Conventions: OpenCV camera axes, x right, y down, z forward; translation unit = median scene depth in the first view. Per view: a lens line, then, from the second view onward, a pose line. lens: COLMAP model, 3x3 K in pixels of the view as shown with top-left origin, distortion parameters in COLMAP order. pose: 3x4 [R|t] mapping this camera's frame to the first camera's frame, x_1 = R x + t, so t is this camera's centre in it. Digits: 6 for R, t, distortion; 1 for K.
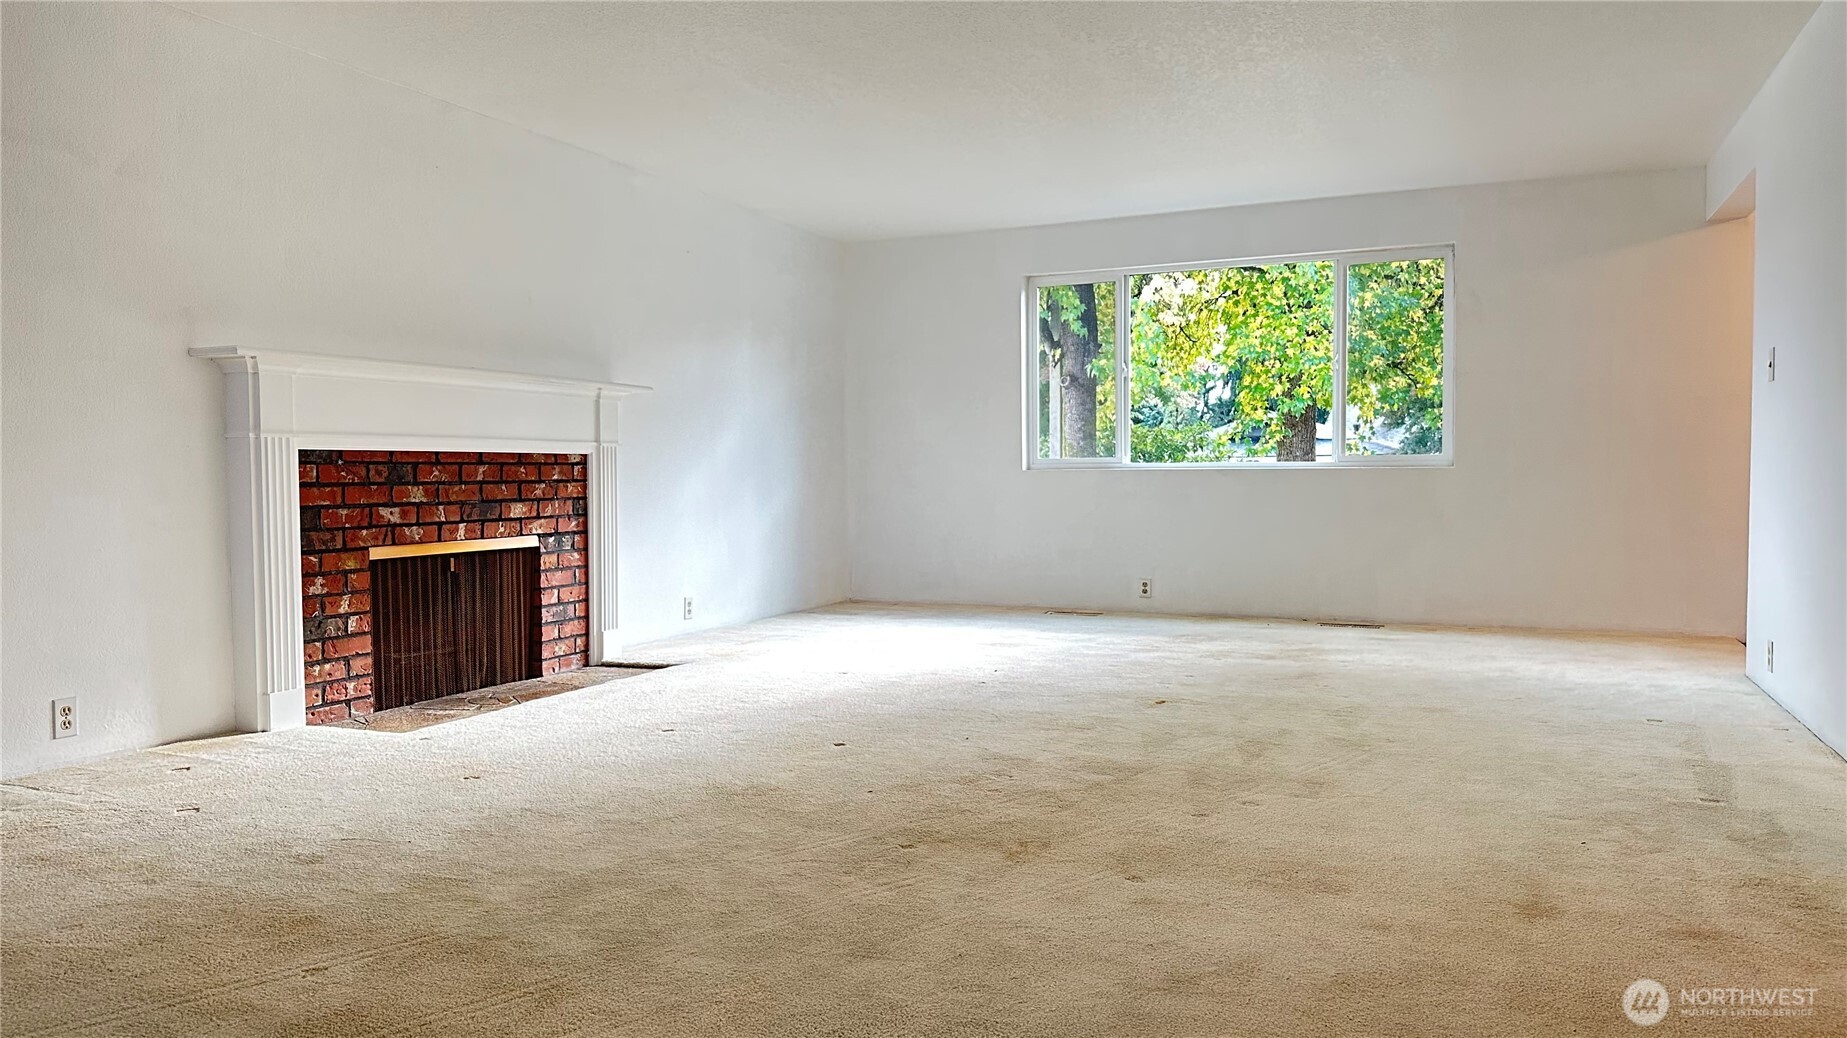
lens RADIAL K [[1265.1, 0, 923.5], [0, 1265.1, 519.0], [0, 0, 1]] dist [0.167959, -0.264523]
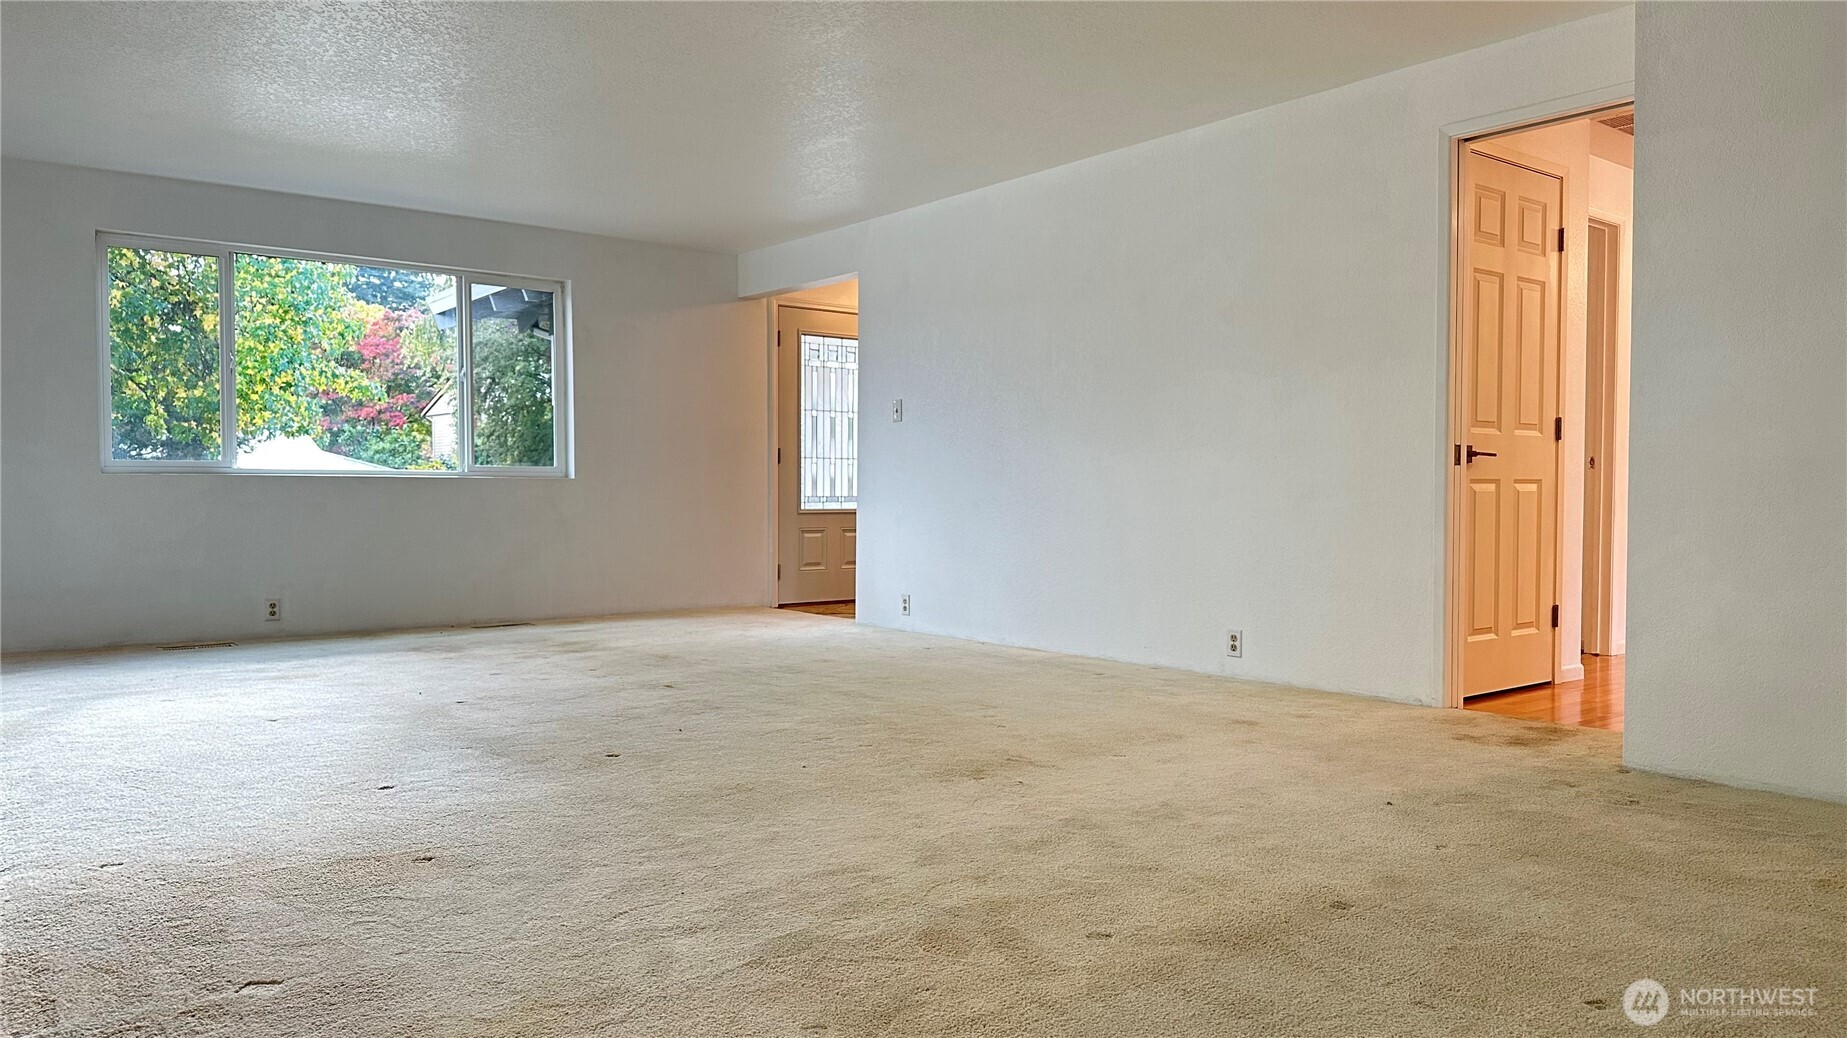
lens RADIAL K [[1283.9, 0, 923.5], [0, 1283.9, 519.0], [0, 0, 1]] dist [0.009549, -0.041268]
pose [[0.468035, -0.016065, 0.883564, -0.432457], [0.027549, 0.999614, 0.003582, 0.000589], [-0.883281, 0.022665, 0.468297, 0.195245]]
